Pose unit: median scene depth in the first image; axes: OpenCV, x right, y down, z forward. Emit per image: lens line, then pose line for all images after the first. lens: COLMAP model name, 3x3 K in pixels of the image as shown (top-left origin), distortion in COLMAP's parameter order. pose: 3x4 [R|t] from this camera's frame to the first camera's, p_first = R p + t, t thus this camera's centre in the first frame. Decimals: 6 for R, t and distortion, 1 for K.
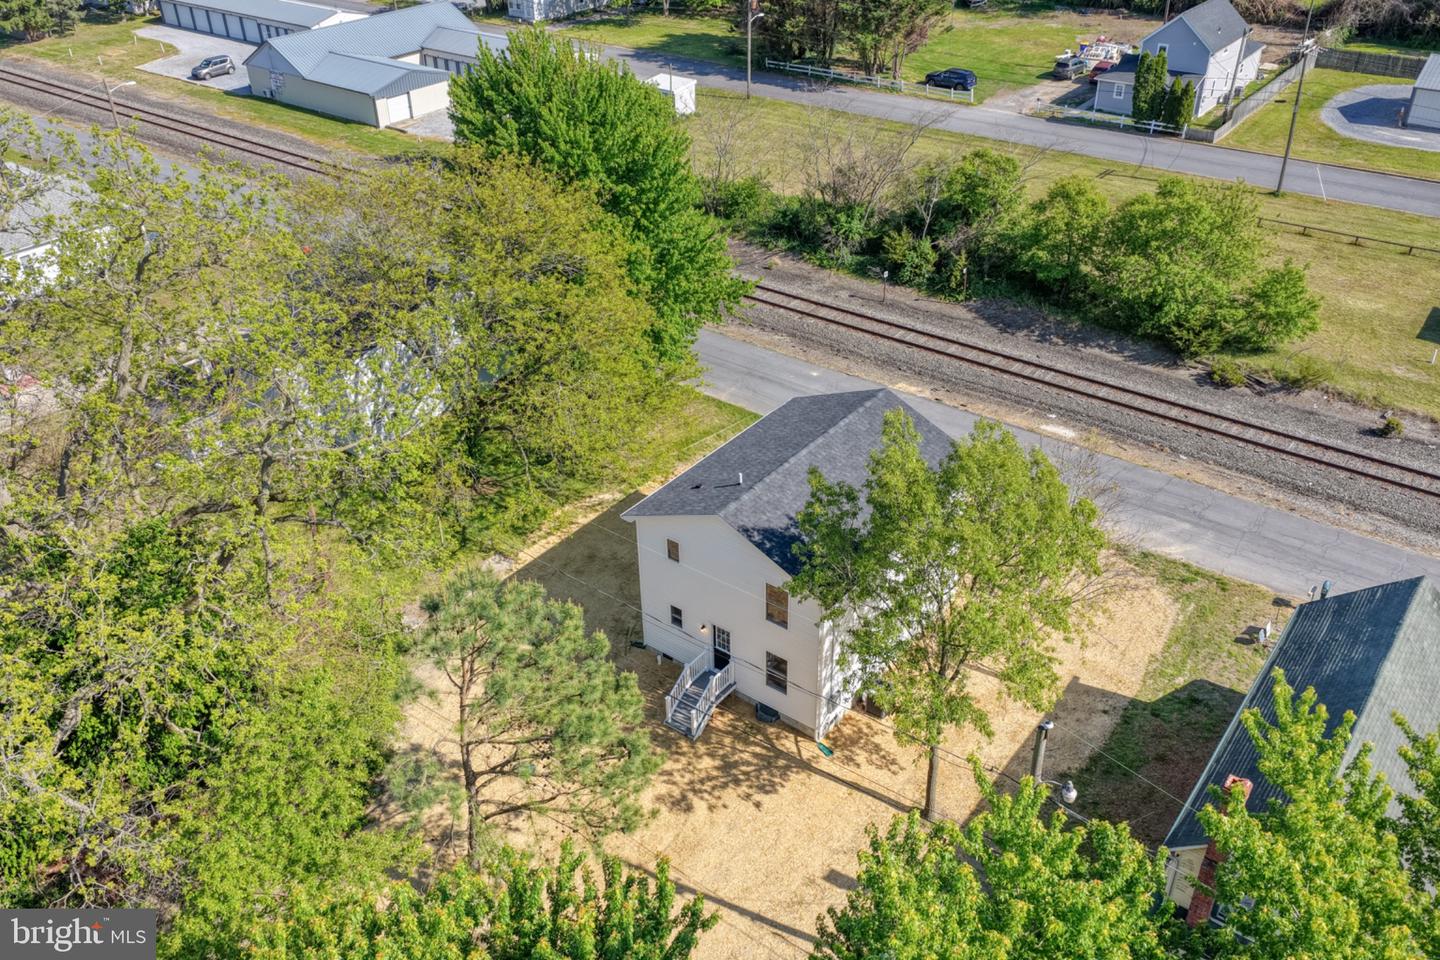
lens RADIAL K [[1193.4, 0, 725.1], [0, 1193.4, 480.9], [0, 0, 1]] dist [-0.006119, 0.023517]
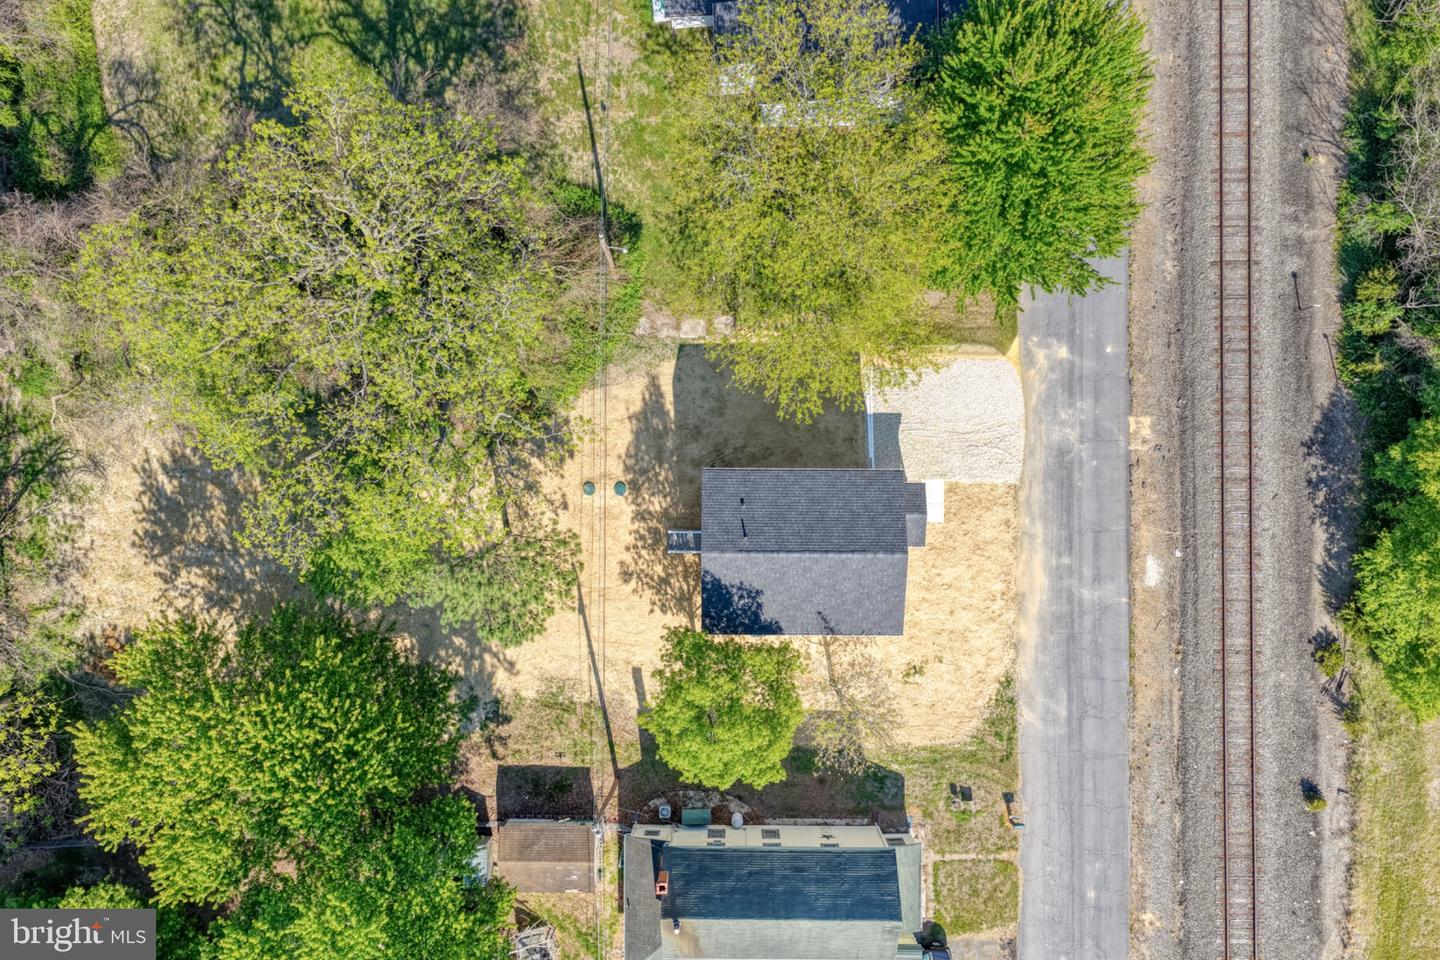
lens RADIAL K [[1193.4, 0, 723.8], [0, 1193.4, 486.4], [0, 0, 1]] dist [-0.006119, 0.023517]
pose [[0.599255, 0.800526, 0.007111, -0.042700], [-0.439899, 0.321851, 0.838392, -0.814151], [0.668866, -0.505539, 0.545022, 0.123573]]
